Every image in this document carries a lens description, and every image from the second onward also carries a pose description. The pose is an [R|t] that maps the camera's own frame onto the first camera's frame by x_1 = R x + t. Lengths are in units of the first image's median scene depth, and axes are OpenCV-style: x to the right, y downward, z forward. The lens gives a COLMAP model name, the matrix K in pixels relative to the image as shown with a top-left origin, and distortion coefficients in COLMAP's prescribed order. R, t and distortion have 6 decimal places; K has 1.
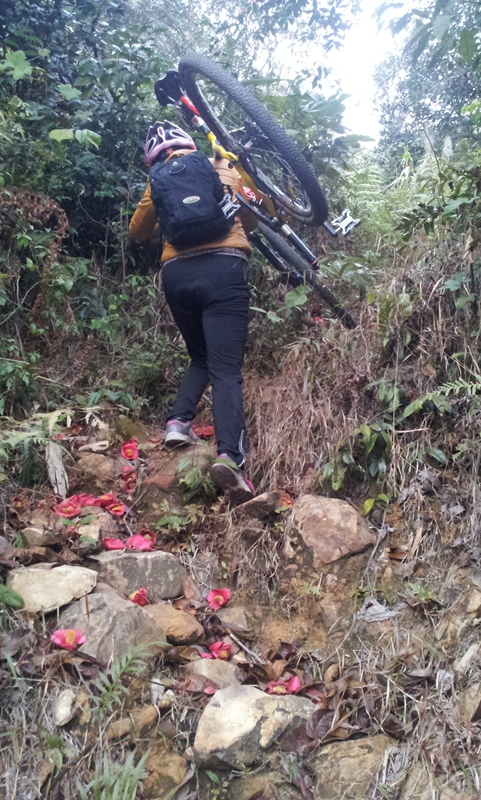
lens RADIAL K [[681.5, 0, 241.4], [0, 681.5, 397.3], [0, 0, 1]] dist [-0.036797, -0.008162]
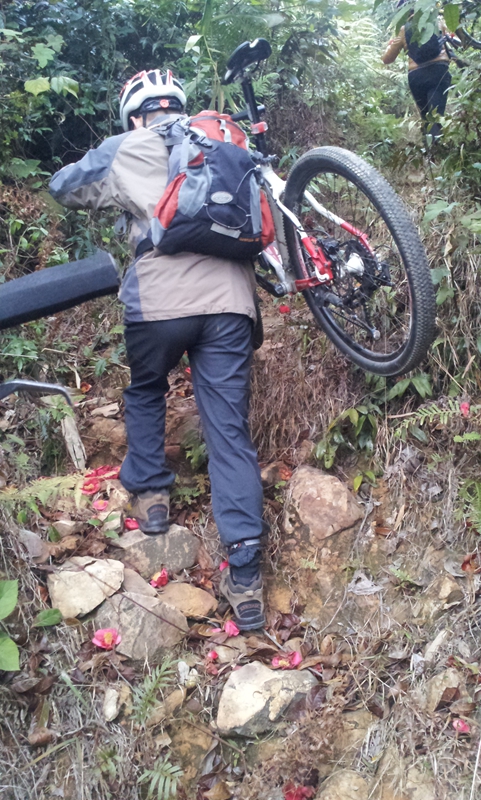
lens RADIAL K [[681.5, 0, 241.4], [0, 681.5, 397.3], [0, 0, 1]] dist [-0.036797, -0.008162]
pose [[0.998259, -0.057872, -0.011358, 0.018114], [0.058949, 0.973238, 0.222109, -0.255955], [-0.001799, -0.222392, 0.974956, -0.066369]]
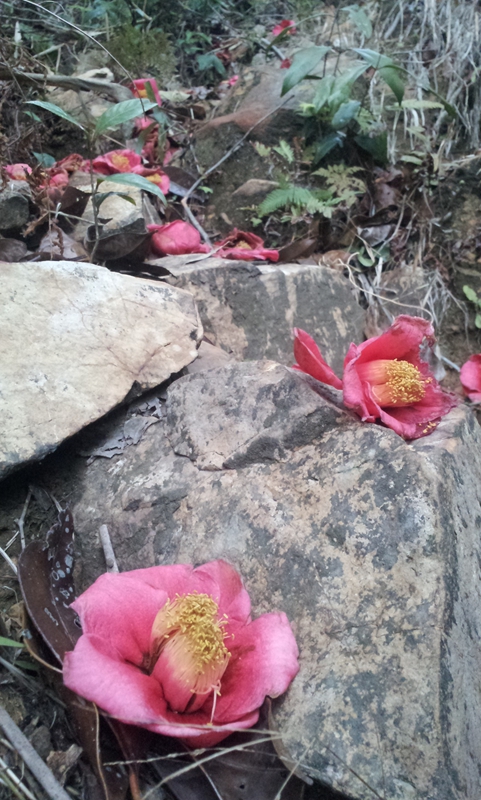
lens RADIAL K [[681.5, 0, 241.4], [0, 681.5, 397.3], [0, 0, 1]] dist [-0.036797, -0.008162]
pose [[0.996869, -0.021667, 0.076043, -0.203402], [-0.002008, 0.954478, 0.298274, 0.209219], [-0.079044, -0.297493, 0.951446, 0.704557]]
